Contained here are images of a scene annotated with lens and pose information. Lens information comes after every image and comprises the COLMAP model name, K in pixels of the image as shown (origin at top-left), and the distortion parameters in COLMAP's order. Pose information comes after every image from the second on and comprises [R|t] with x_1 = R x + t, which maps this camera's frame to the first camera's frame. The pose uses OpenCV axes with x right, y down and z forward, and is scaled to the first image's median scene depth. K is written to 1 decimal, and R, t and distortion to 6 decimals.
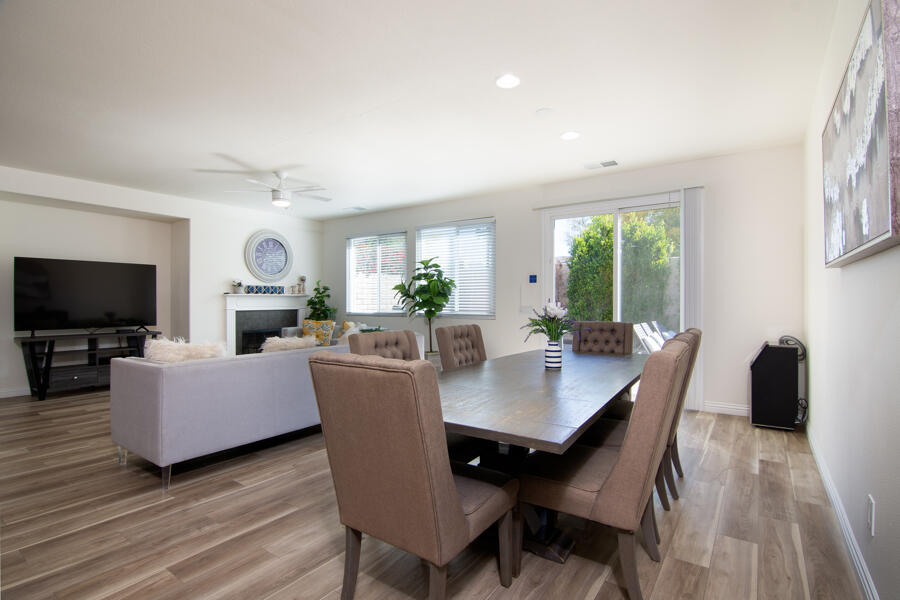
lens RADIAL K [[446.6, 0, 450.0], [0, 446.6, 300.0], [0, 0, 1]] dist [-0.019214, -0.000575]
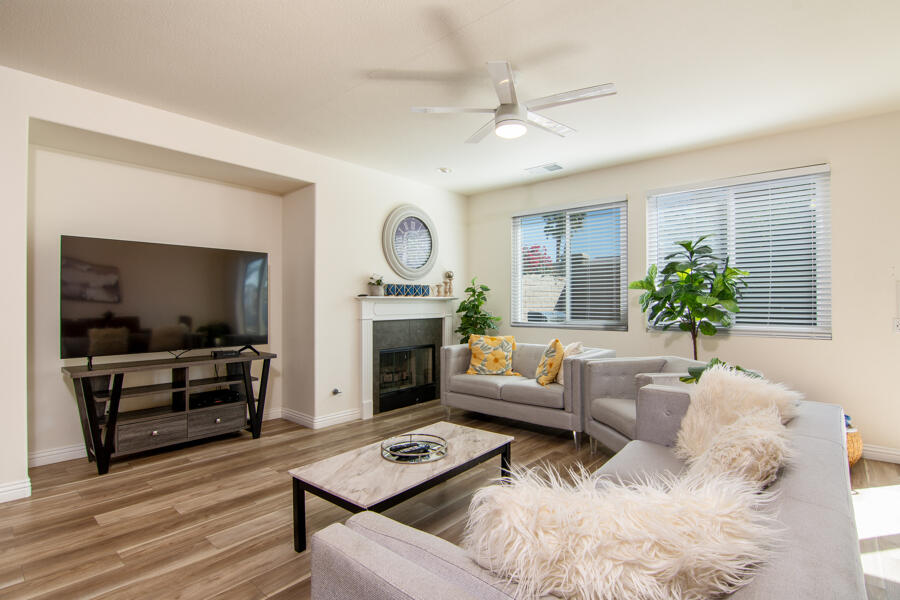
lens RADIAL K [[446.6, 0, 450.0], [0, 446.6, 300.0], [0, 0, 1]] dist [-0.019214, -0.000575]
pose [[0.994785, -0.000114, -0.101991, -0.295073], [-0.000337, 0.999990, -0.004409, -0.004977], [0.101991, 0.004420, 0.994776, 0.333329]]
